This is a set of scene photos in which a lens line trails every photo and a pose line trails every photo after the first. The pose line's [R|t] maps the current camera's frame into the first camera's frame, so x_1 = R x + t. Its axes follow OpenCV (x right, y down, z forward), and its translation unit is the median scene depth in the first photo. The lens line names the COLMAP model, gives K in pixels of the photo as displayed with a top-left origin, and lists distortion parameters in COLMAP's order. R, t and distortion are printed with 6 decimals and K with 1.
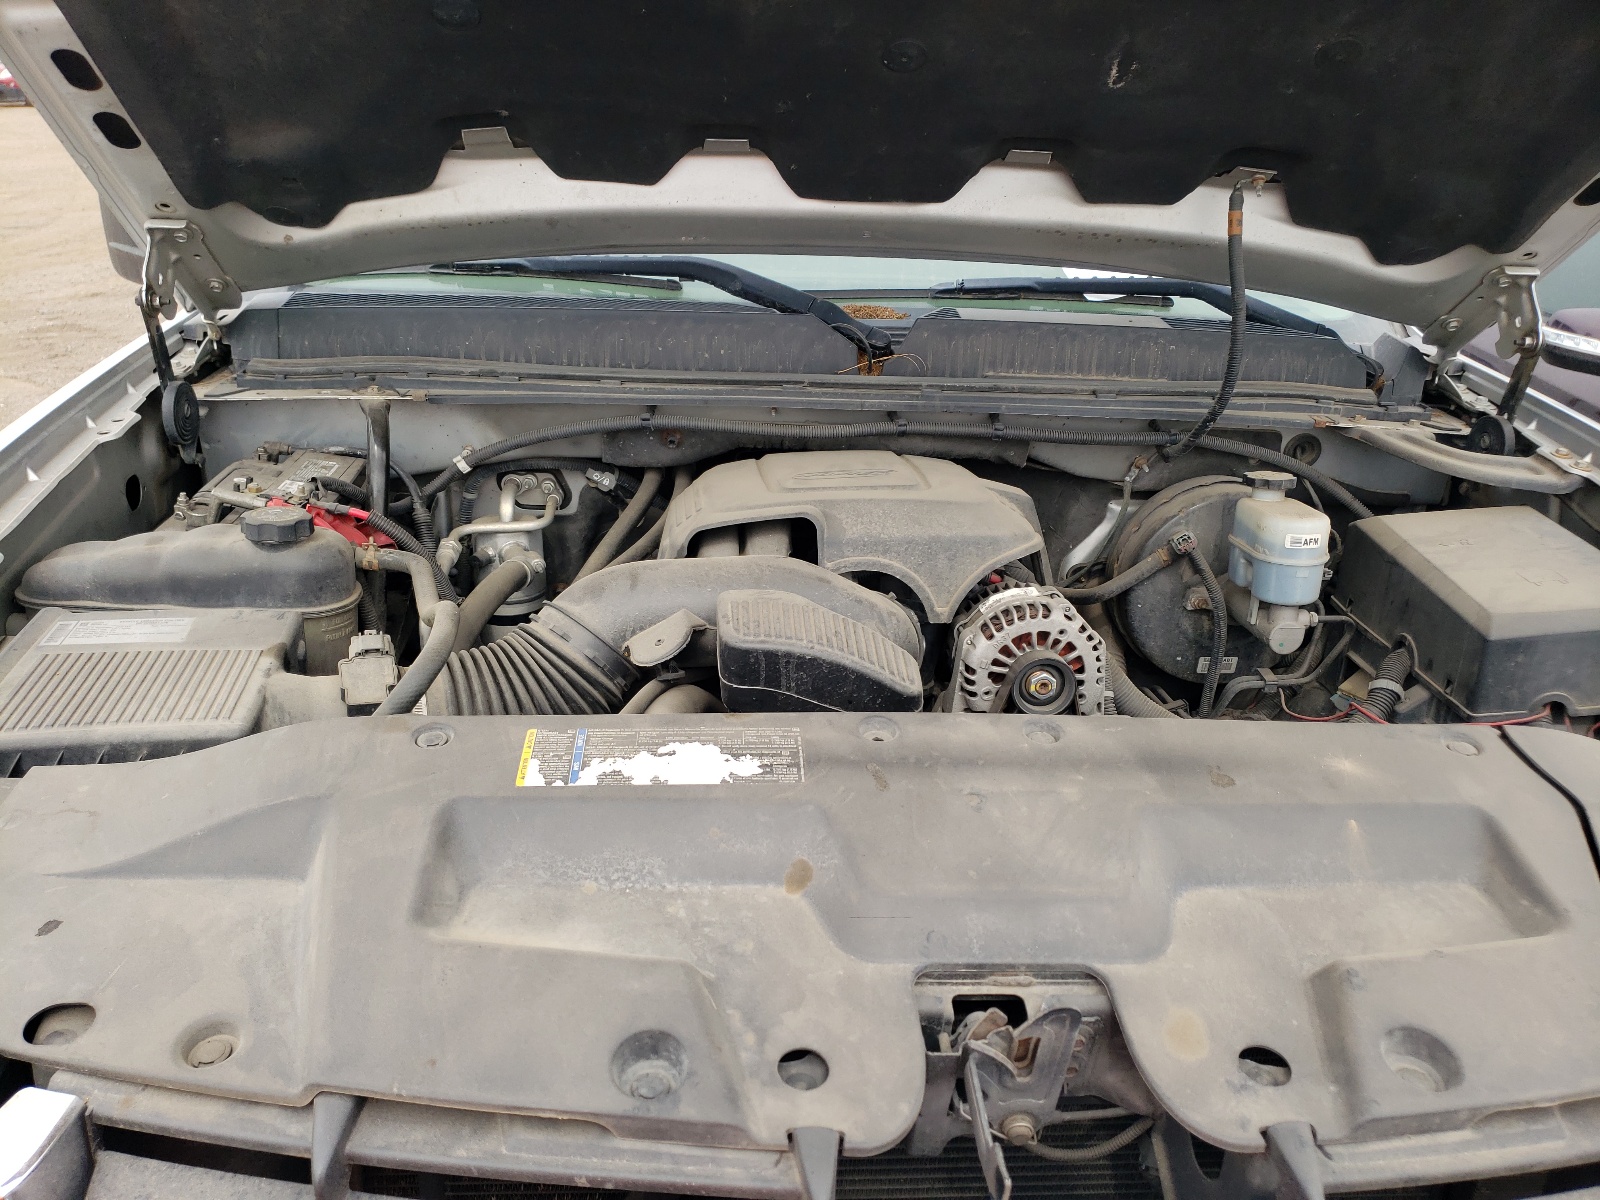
lens RADIAL K [[1211.7, 0, 773.9], [0, 1211.7, 601.0], [0, 0, 1]] dist [0.214494, -0.547130]
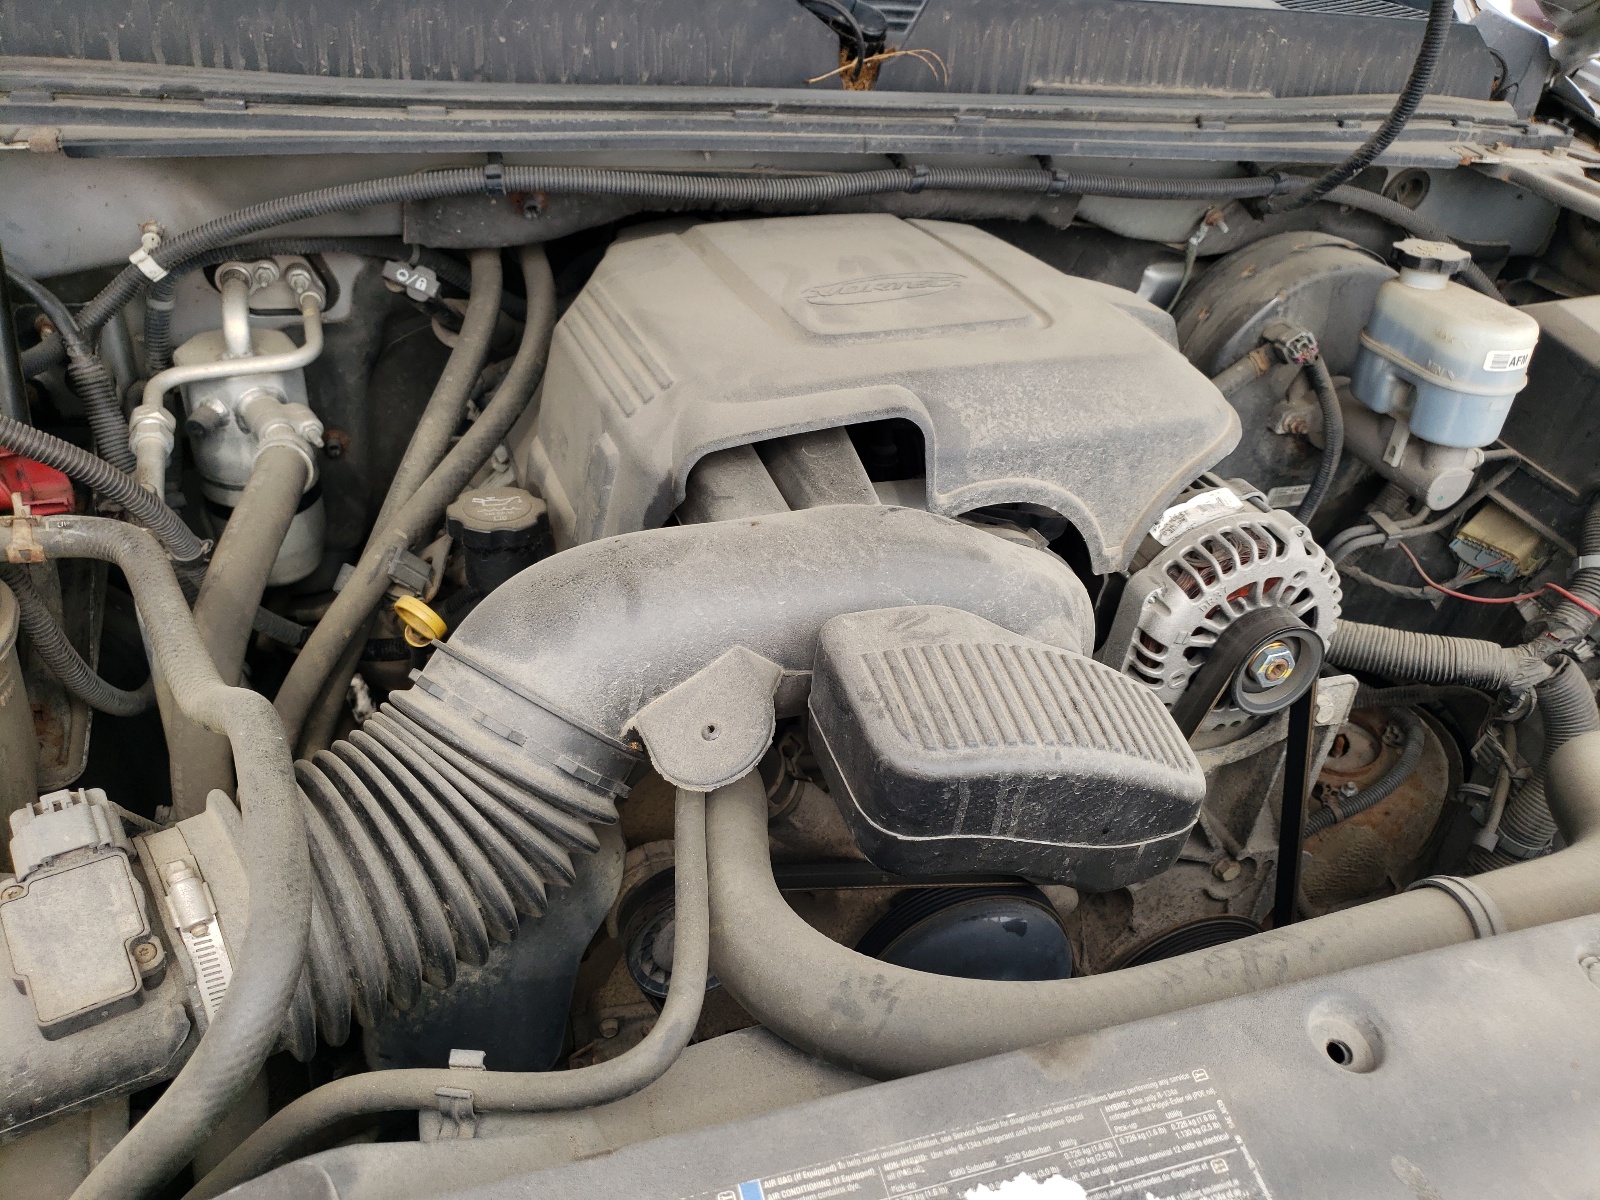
lens RADIAL K [[1272.3, 0, 800.0], [0, 1272.3, 600.0], [0, 0, 1]] dist [0.002300, 0.004102]
pose [[0.965632, -0.100296, 0.239784, -0.128323], [0.033295, 0.962680, 0.268587, -0.113510], [-0.257773, -0.251373, 0.932933, 0.368307]]
